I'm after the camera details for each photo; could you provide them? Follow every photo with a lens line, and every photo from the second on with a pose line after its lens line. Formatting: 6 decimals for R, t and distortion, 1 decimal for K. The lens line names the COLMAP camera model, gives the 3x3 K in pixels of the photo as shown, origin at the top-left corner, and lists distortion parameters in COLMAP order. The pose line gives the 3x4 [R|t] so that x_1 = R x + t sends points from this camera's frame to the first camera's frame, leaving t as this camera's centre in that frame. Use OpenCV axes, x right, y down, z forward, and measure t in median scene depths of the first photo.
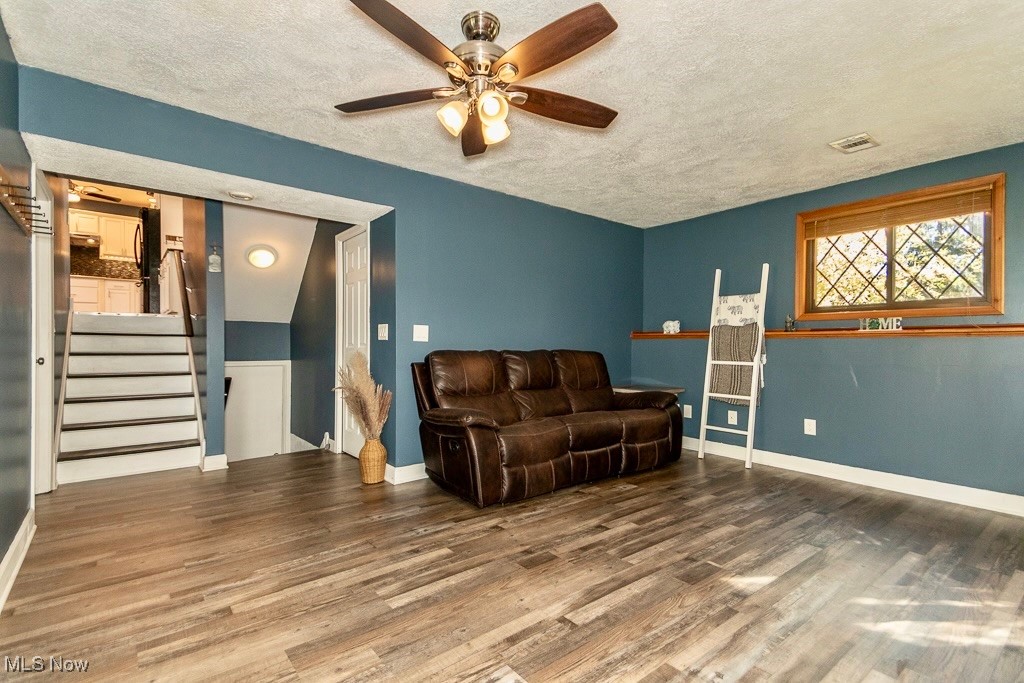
lens RADIAL K [[479.2, 0, 507.0], [0, 479.2, 345.4], [0, 0, 1]] dist [0.041670, -0.000316]
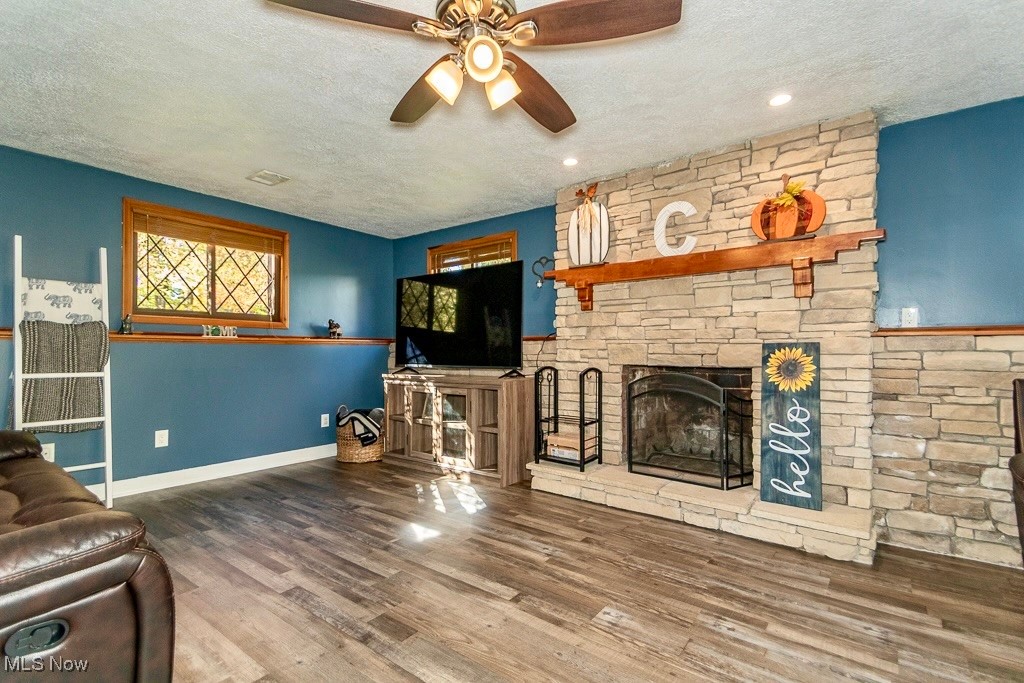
lens RADIAL K [[479.2, 0, 507.0], [0, 479.2, 345.4], [0, 0, 1]] dist [0.041670, -0.000316]
pose [[-0.249924, 0.004362, 0.968256, -0.540156], [-0.005463, 0.999968, -0.005915, -0.009482], [-0.968250, -0.006768, -0.249892, 0.727467]]
